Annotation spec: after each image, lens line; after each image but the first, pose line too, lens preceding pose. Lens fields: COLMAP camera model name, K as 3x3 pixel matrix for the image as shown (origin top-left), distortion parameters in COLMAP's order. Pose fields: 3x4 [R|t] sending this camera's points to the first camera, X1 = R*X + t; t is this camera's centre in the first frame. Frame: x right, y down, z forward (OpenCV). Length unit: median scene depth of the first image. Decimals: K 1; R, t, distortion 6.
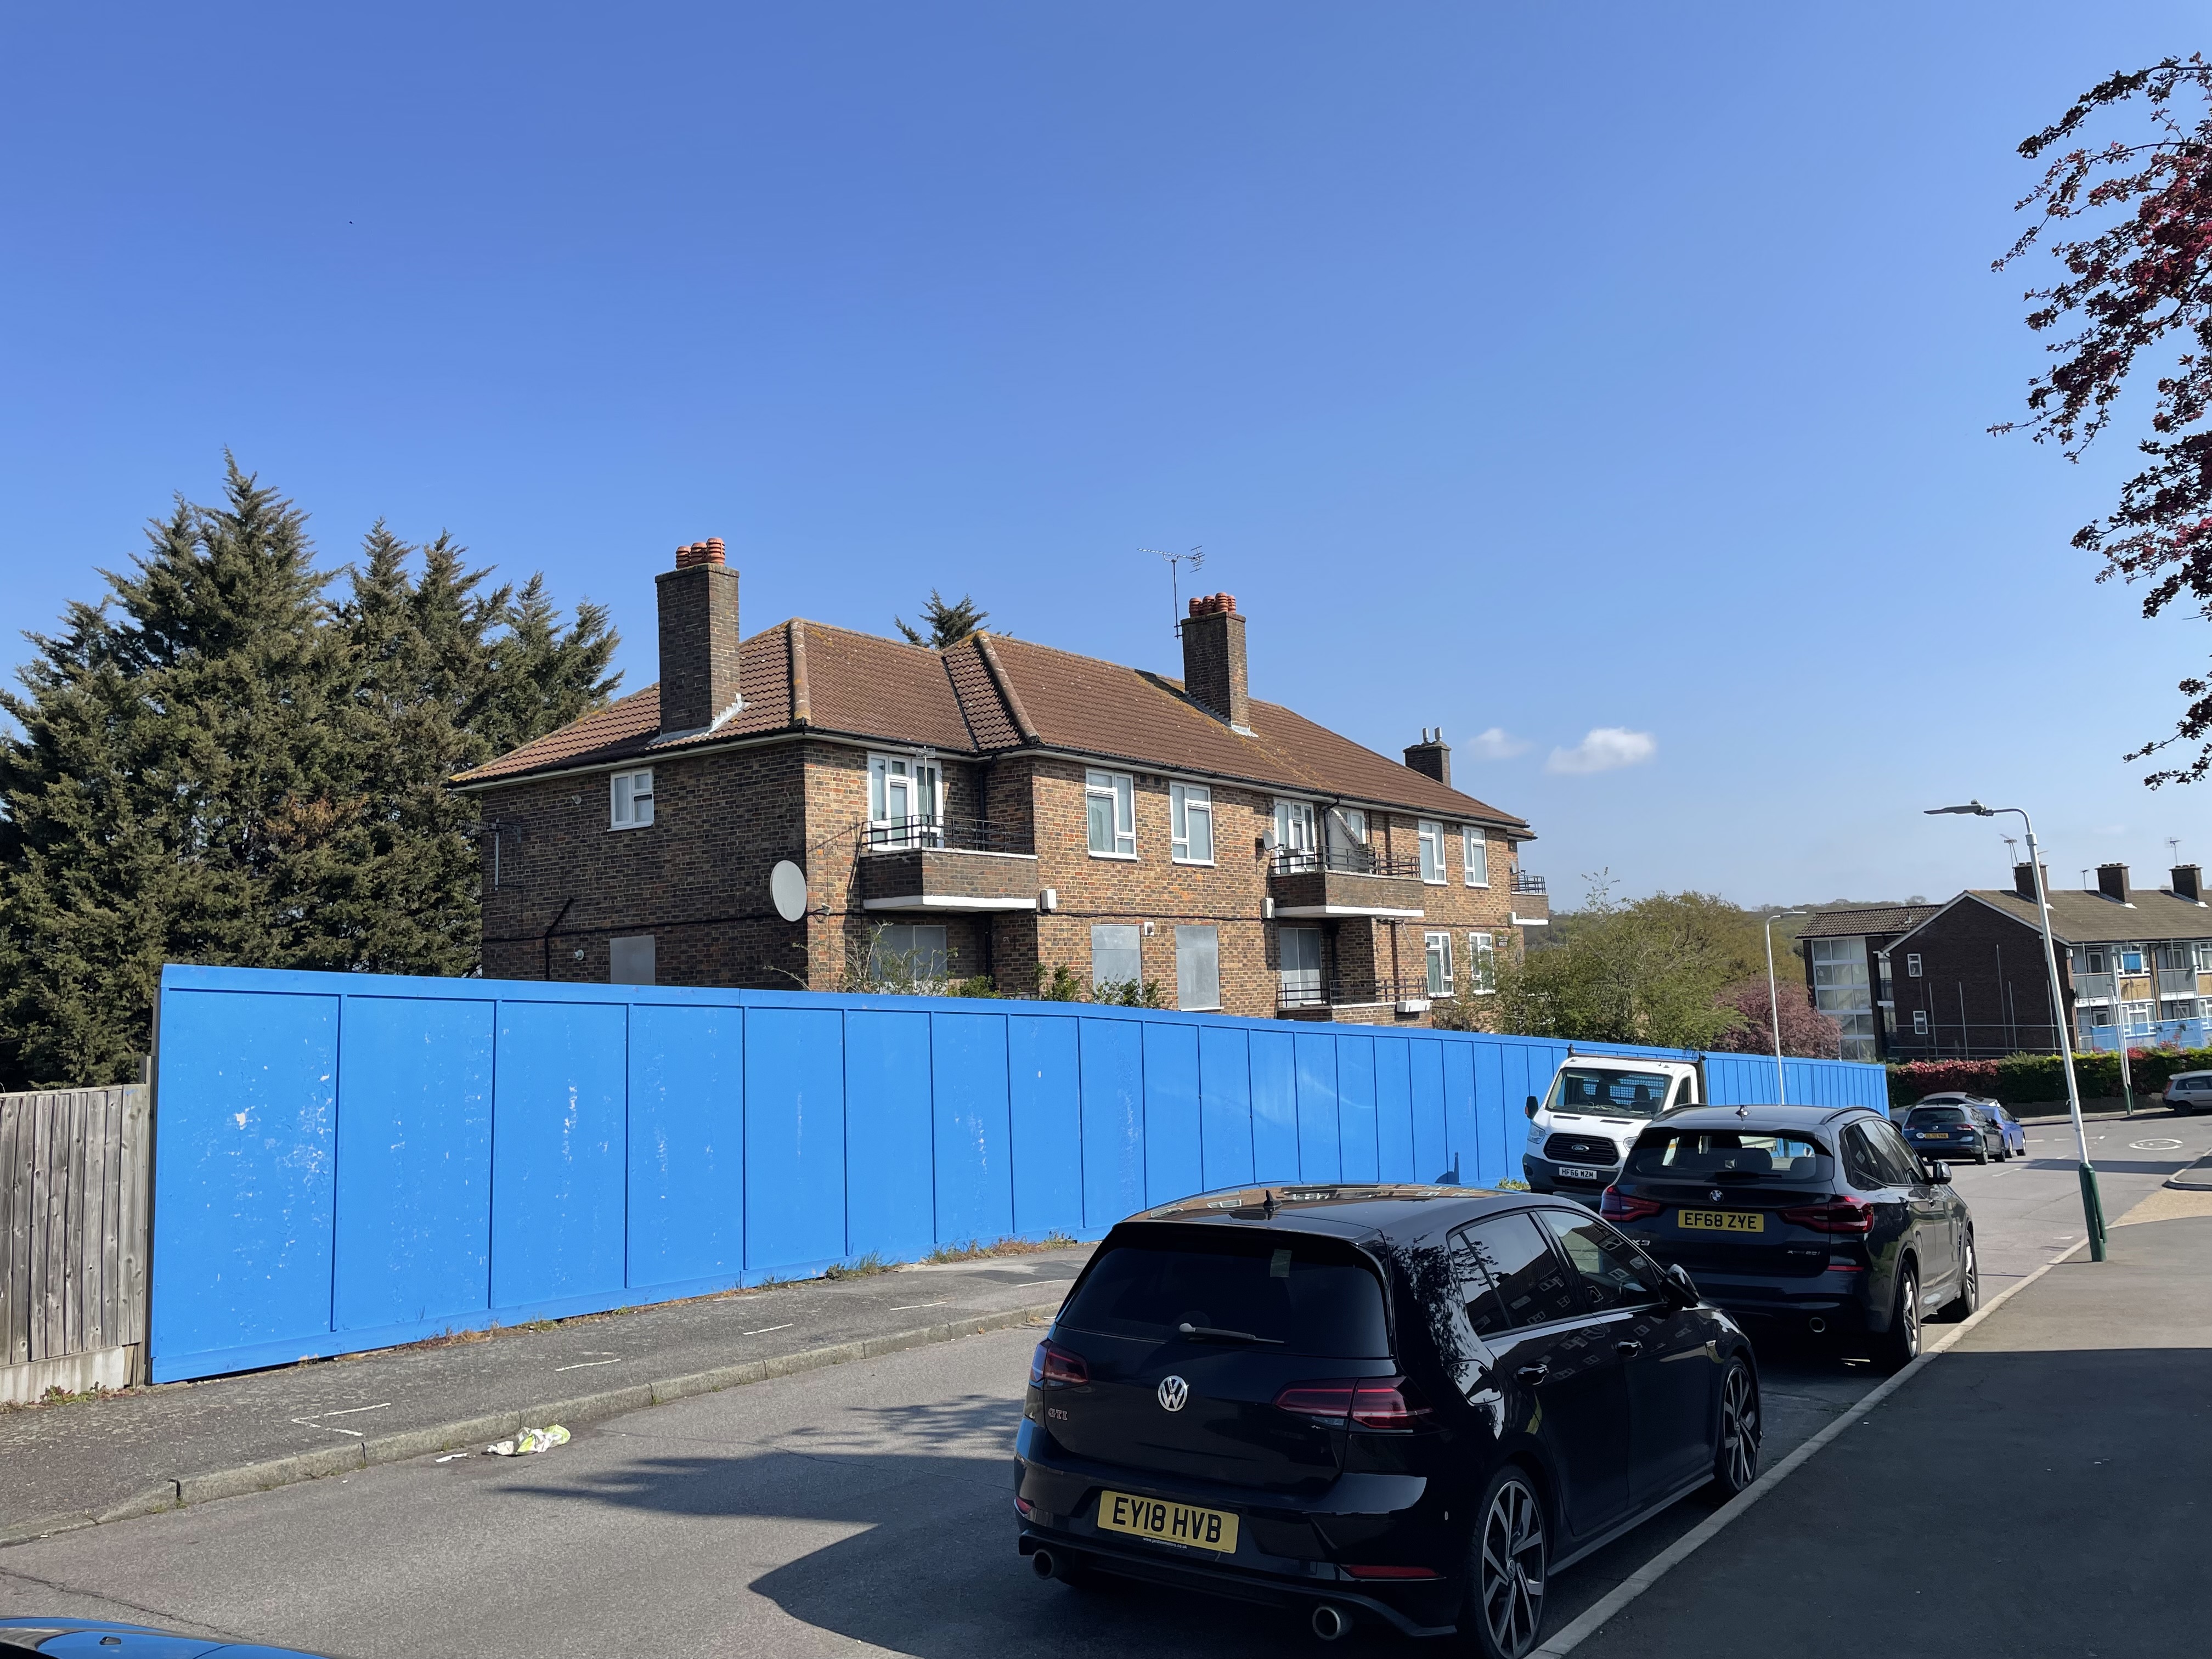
lens RADIAL K [[1651.2, 0, 1107.8], [0, 1651.2, 821.8], [0, 0, 1]] dist [0.099251, -0.122293]
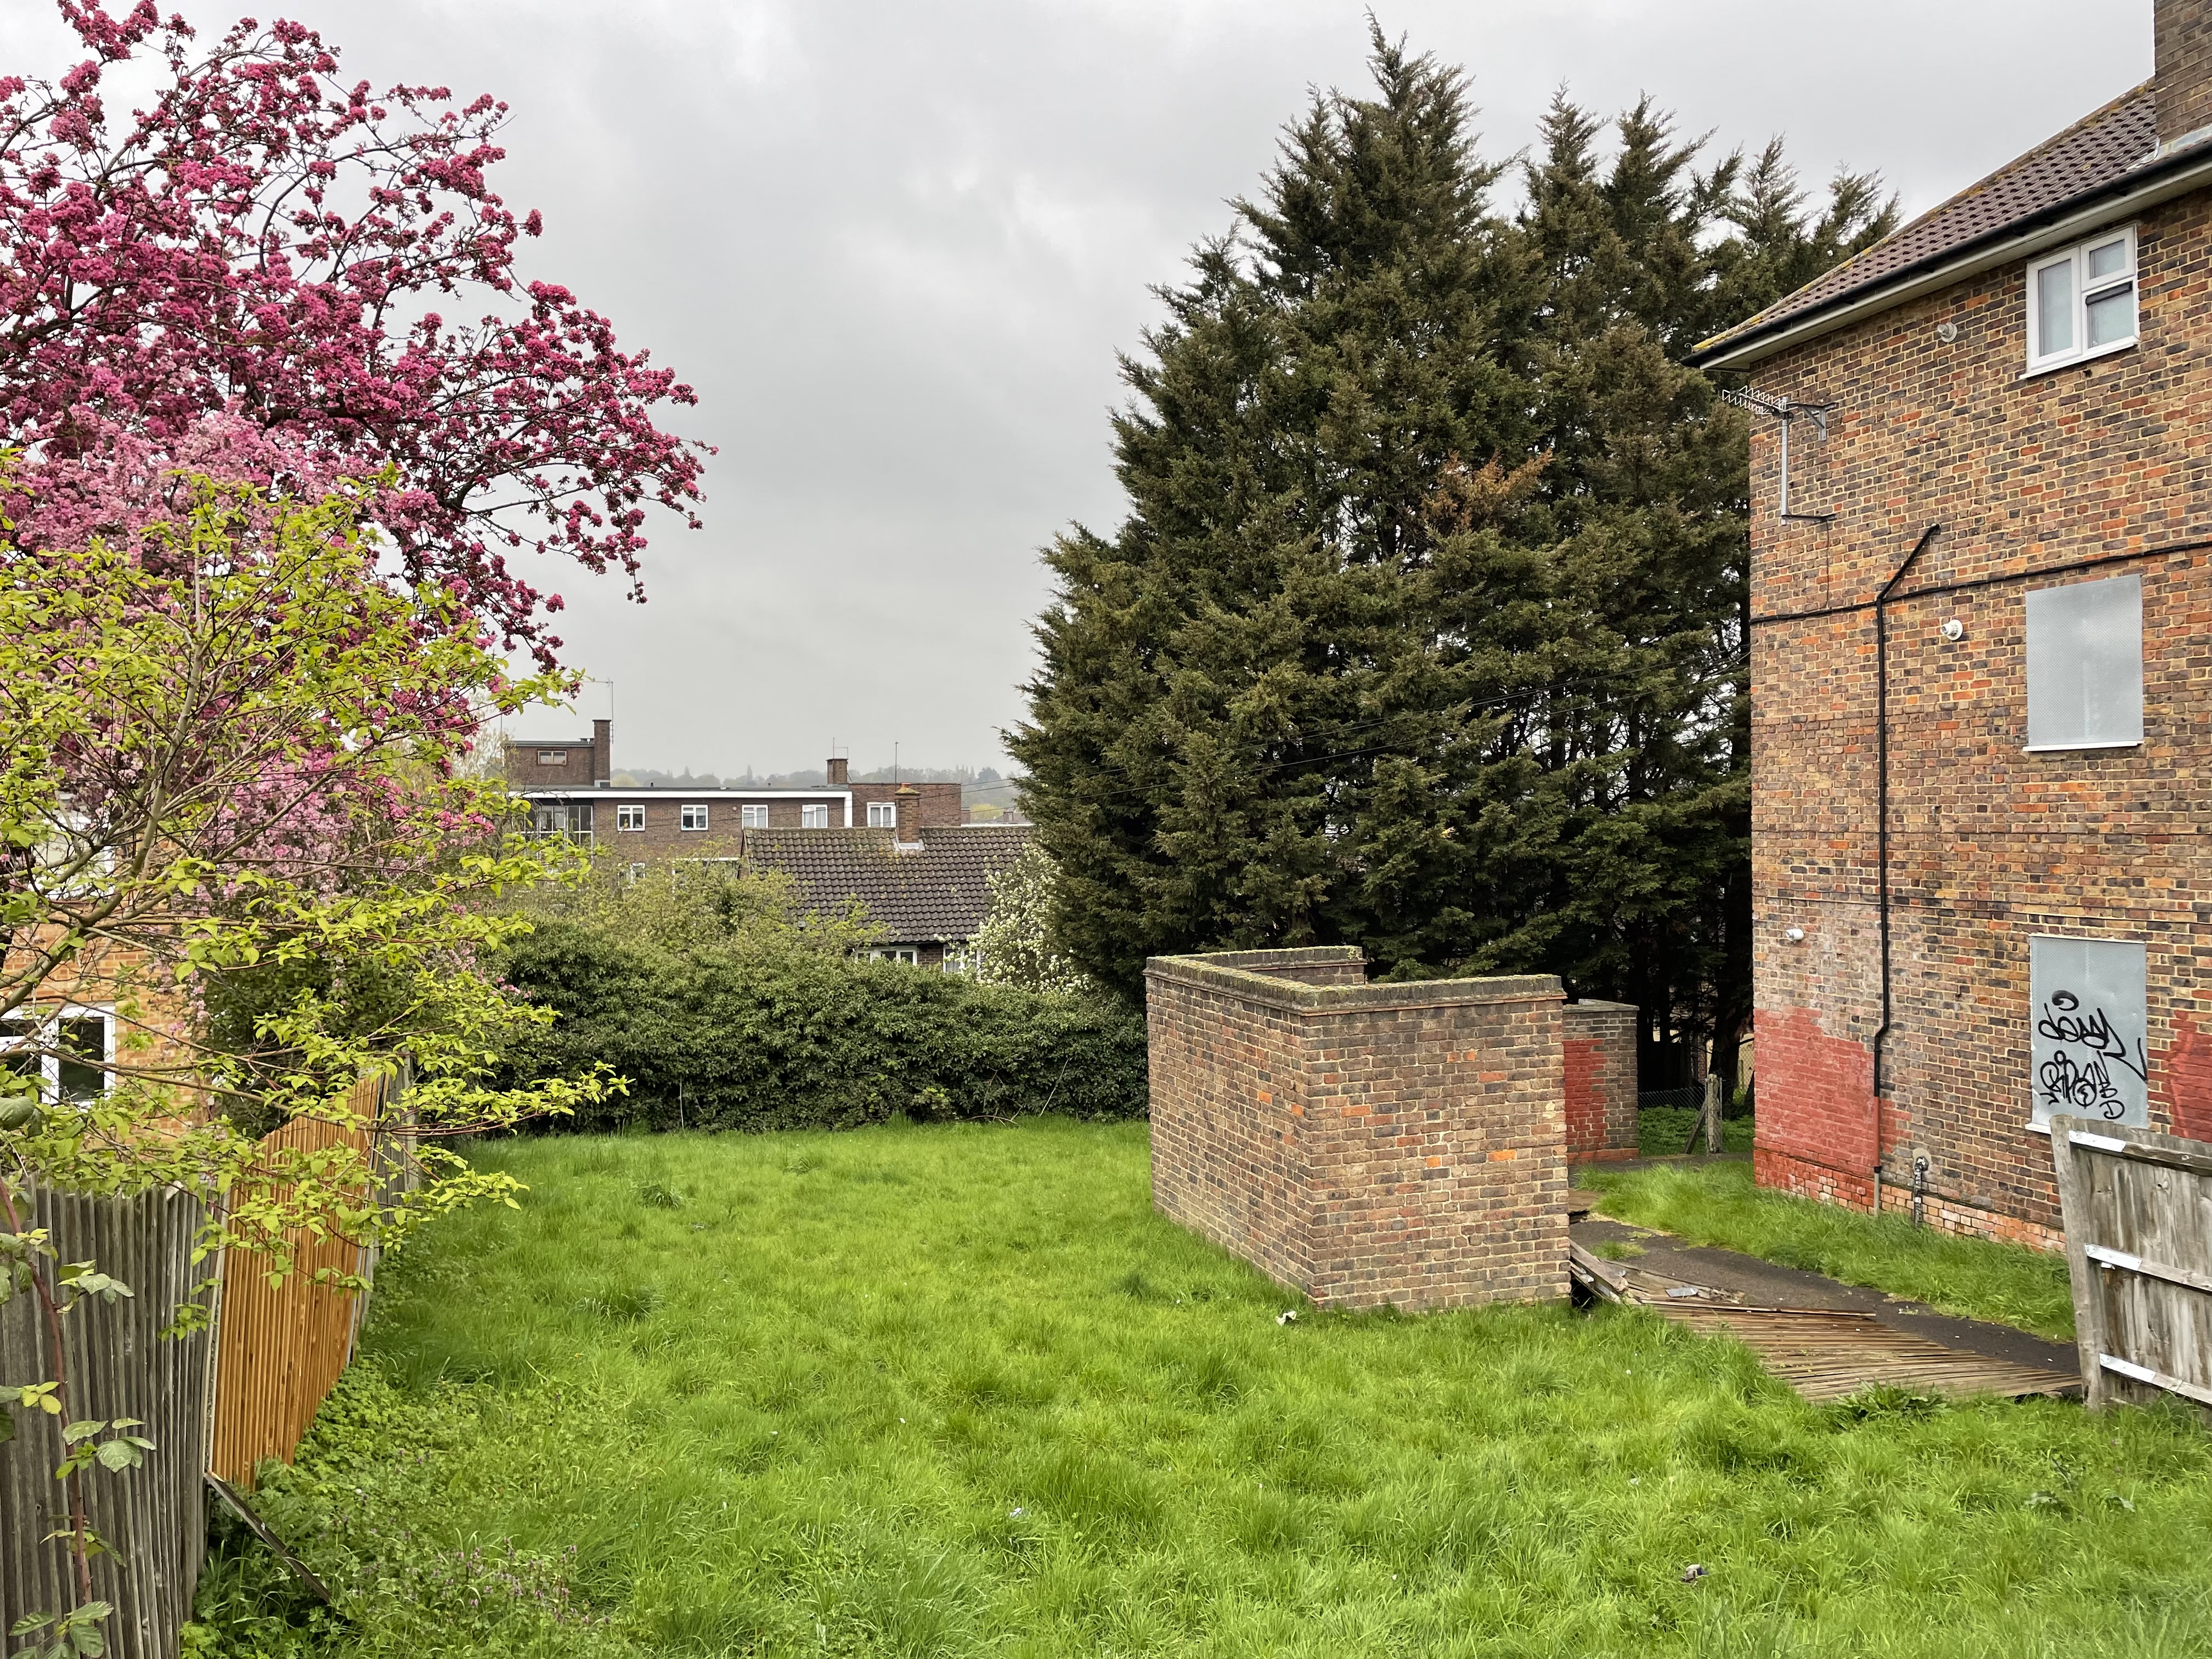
lens RADIAL K [[1651.2, 0, 1107.8], [0, 1651.2, 821.8], [0, 0, 1]] dist [0.099251, -0.122293]
pose [[0.791053, 0.034701, -0.610762, -0.160676], [0.038269, 0.993627, 0.106021, 0.058277], [0.610549, -0.107241, 0.784684, 0.330760]]
